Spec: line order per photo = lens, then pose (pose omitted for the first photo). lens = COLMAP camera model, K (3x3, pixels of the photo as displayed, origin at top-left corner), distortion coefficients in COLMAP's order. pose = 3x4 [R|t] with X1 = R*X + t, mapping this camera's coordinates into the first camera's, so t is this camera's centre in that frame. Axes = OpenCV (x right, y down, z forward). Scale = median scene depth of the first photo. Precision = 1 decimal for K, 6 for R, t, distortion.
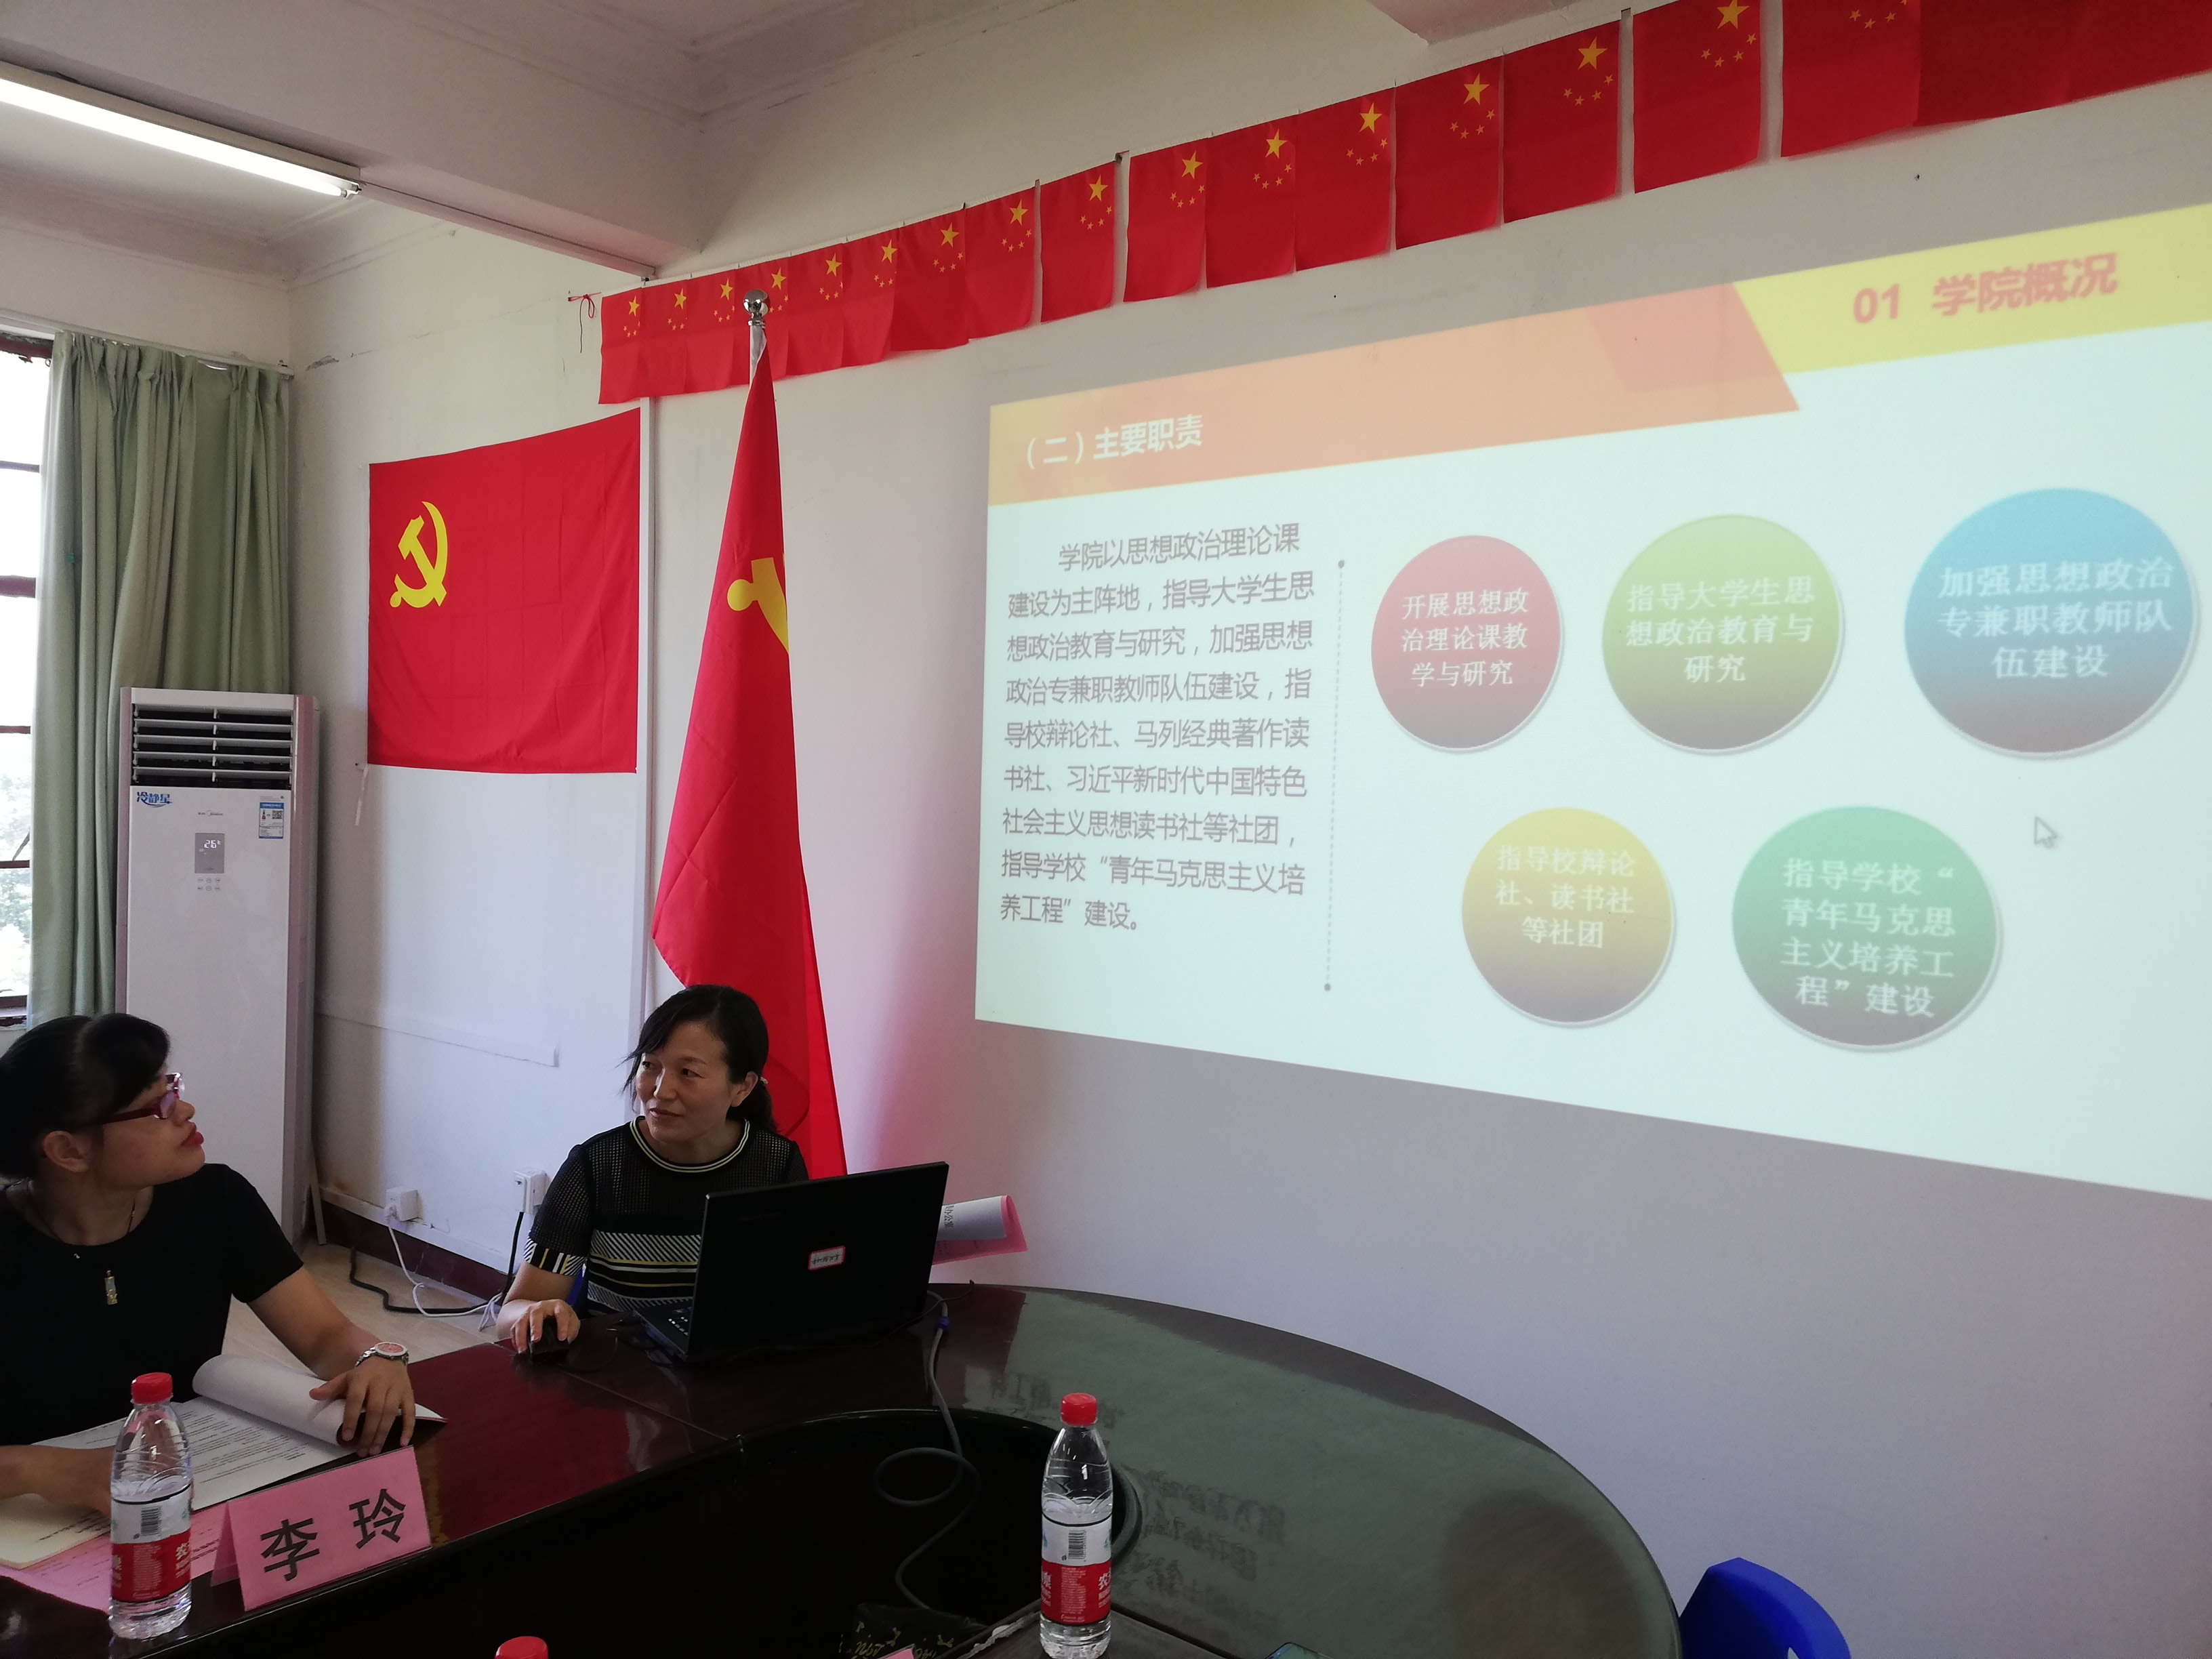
lens RADIAL K [[1654.9, 0, 1106.0], [0, 1654.9, 829.5], [0, 0, 1]] dist [0.060811, -0.077589]
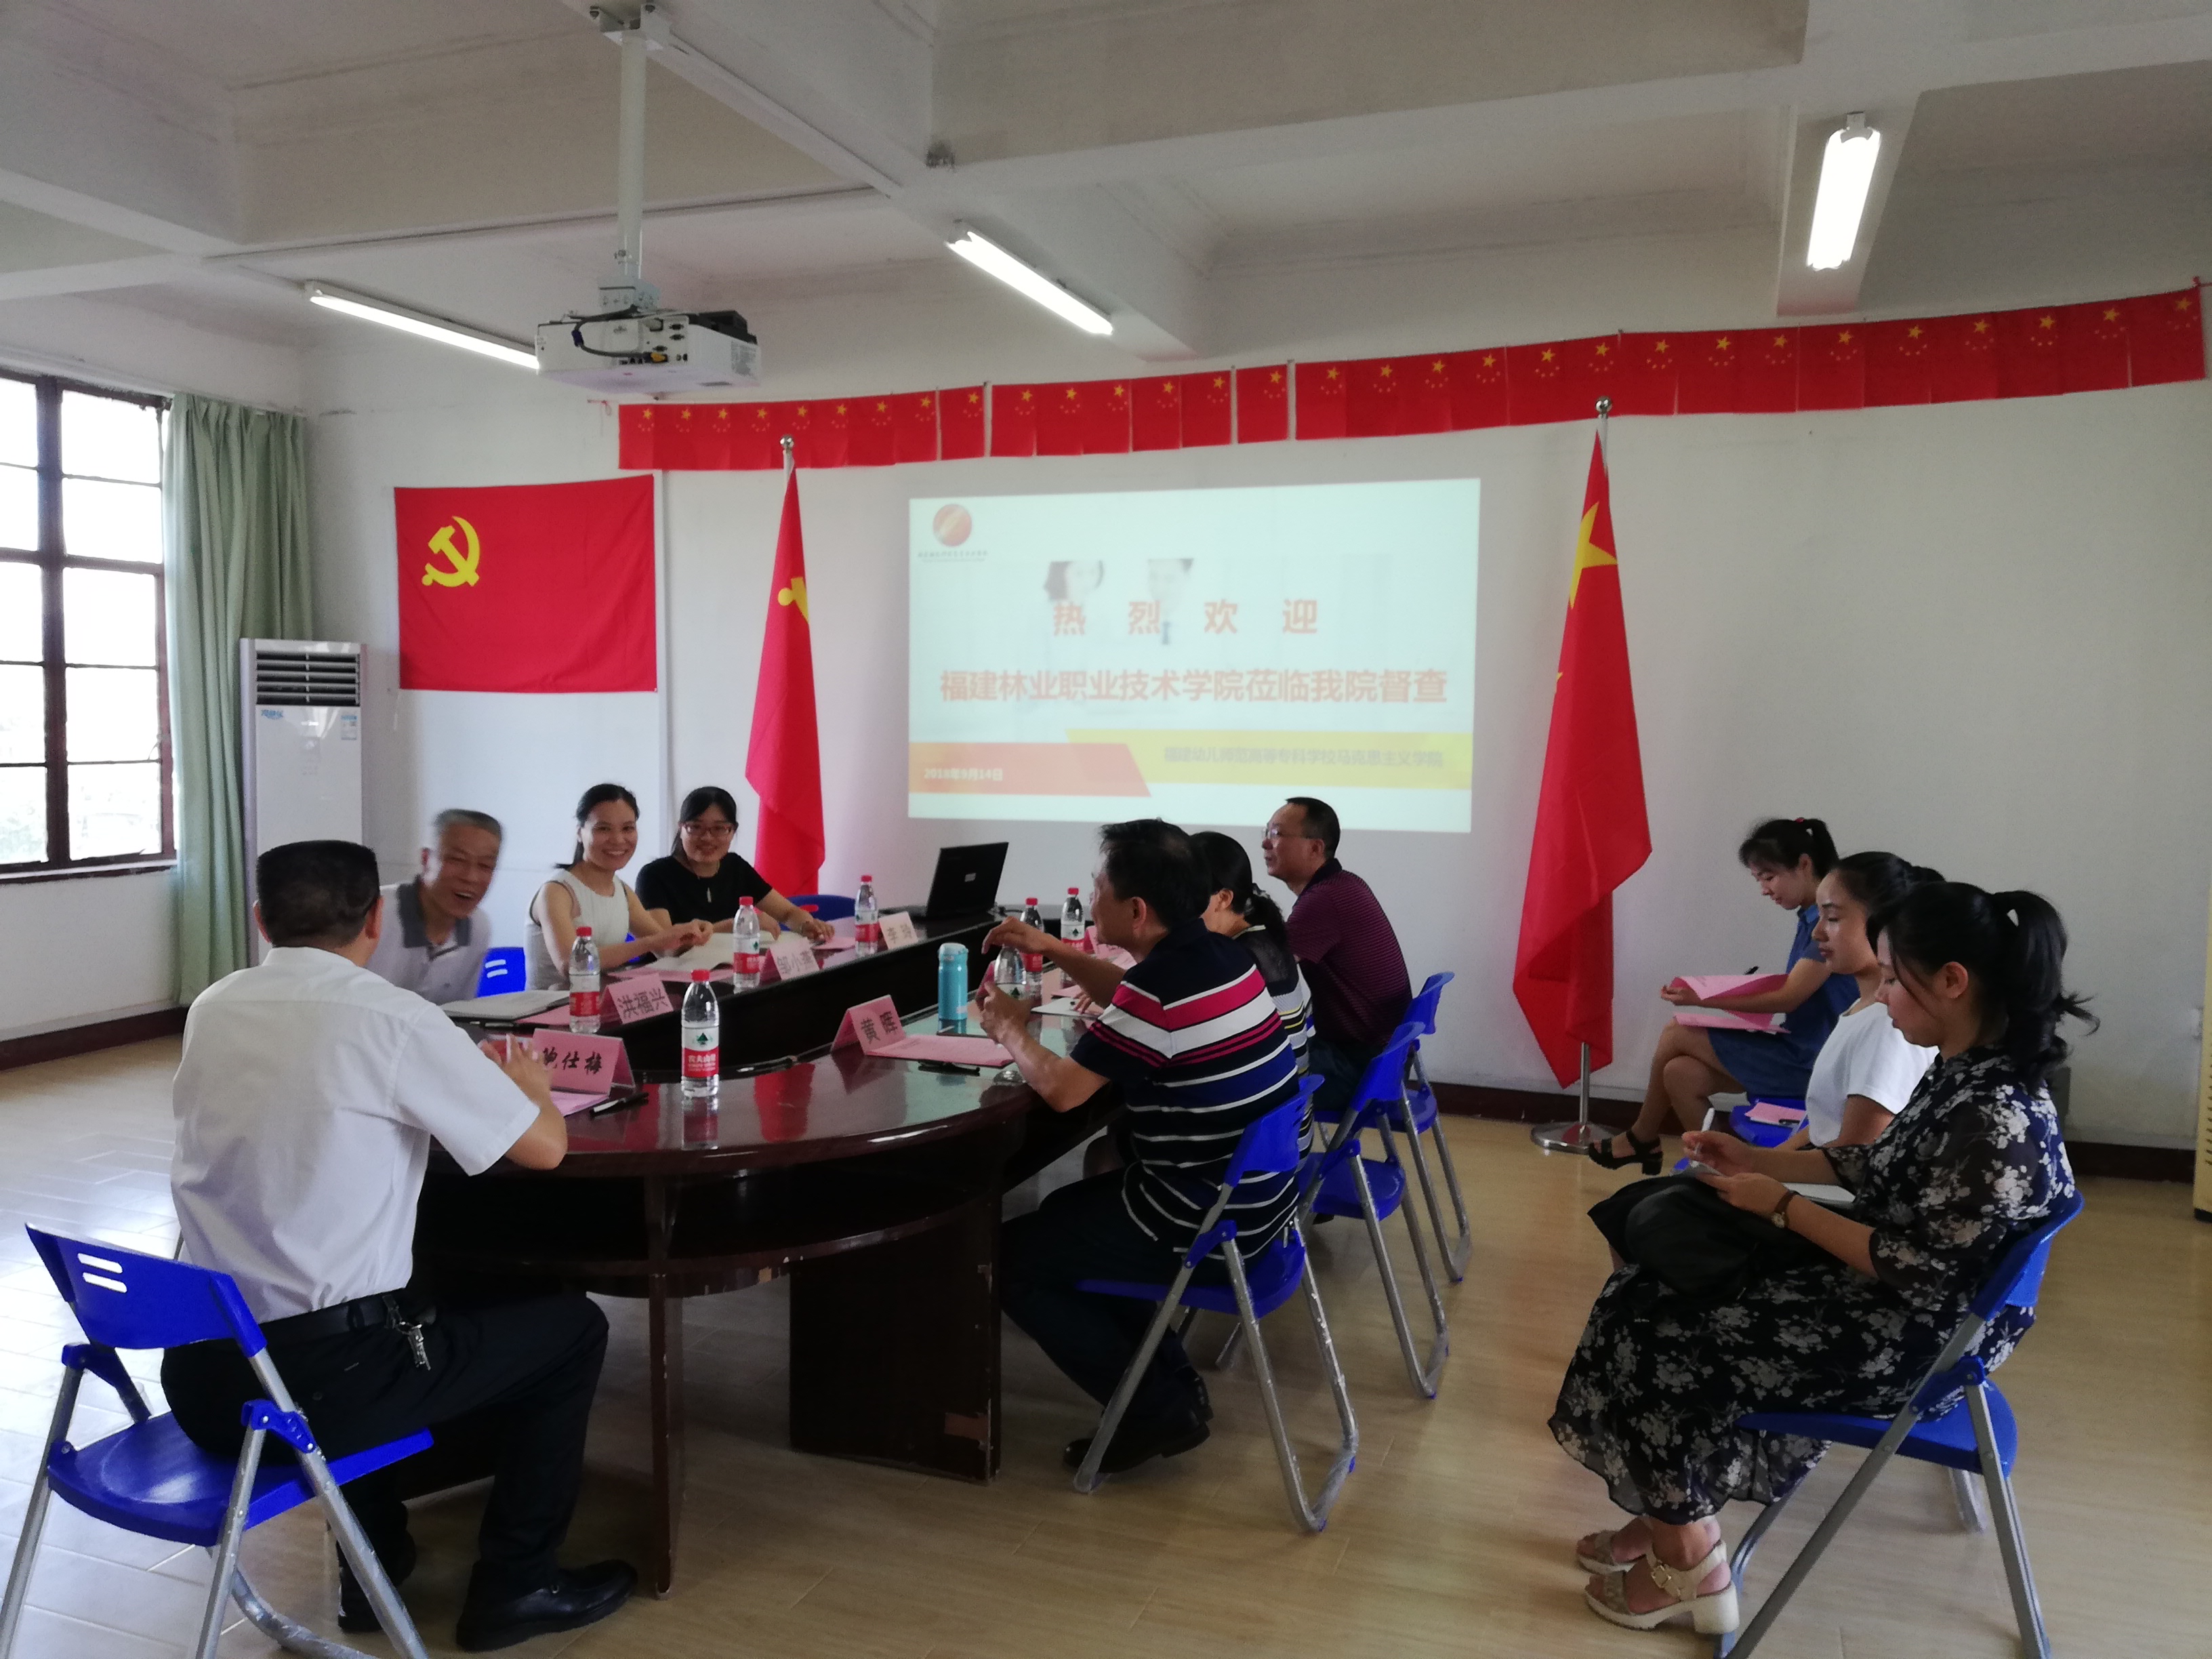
lens RADIAL K [[1654.9, 0, 1106.0], [0, 1654.9, 829.5], [0, 0, 1]] dist [0.060811, -0.077589]
pose [[0.946075, -0.036117, 0.321929, -0.349160], [0.021819, 0.998613, 0.047912, 0.029526], [-0.323213, -0.038304, 0.945551, -0.652555]]
